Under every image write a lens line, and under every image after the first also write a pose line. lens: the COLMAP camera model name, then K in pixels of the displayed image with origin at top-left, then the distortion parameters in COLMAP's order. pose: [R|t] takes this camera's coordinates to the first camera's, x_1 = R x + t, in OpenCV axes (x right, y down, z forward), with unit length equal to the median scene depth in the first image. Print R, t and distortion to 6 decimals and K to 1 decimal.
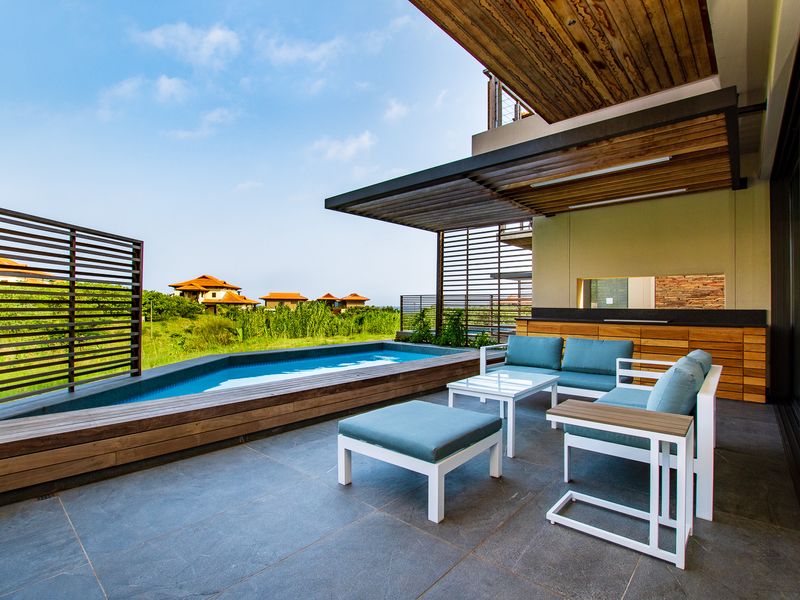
lens RADIAL K [[399.2, 0, 400.0], [0, 399.2, 300.0], [0, 0, 1]] dist [-0.015394, 0.000524]
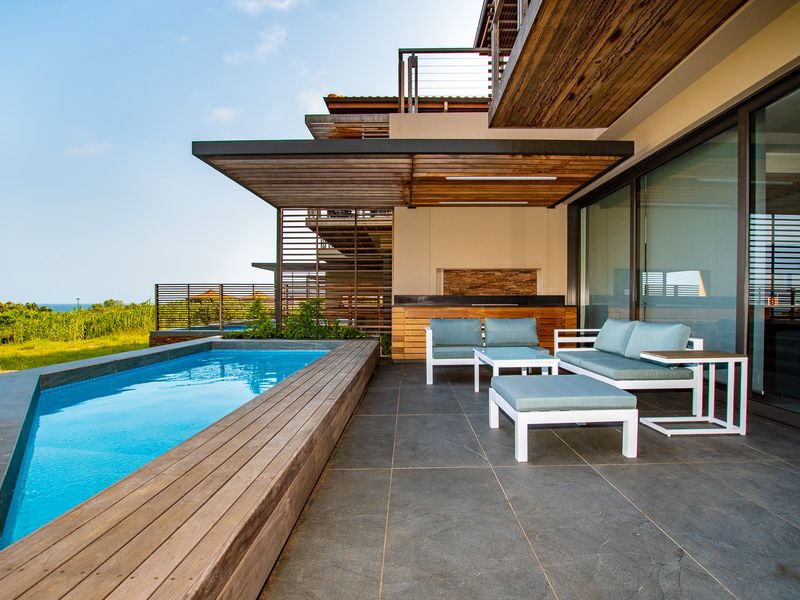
lens RADIAL K [[428.1, 0, 409.0], [0, 428.1, 300.7], [0, 0, 1]] dist [-0.002985, 0.000191]
pose [[0.747757, -0.003370, 0.663964, -0.411733], [-0.004110, 0.999944, 0.009704, 0.025544], [-0.663960, -0.009985, 0.747701, 0.161928]]
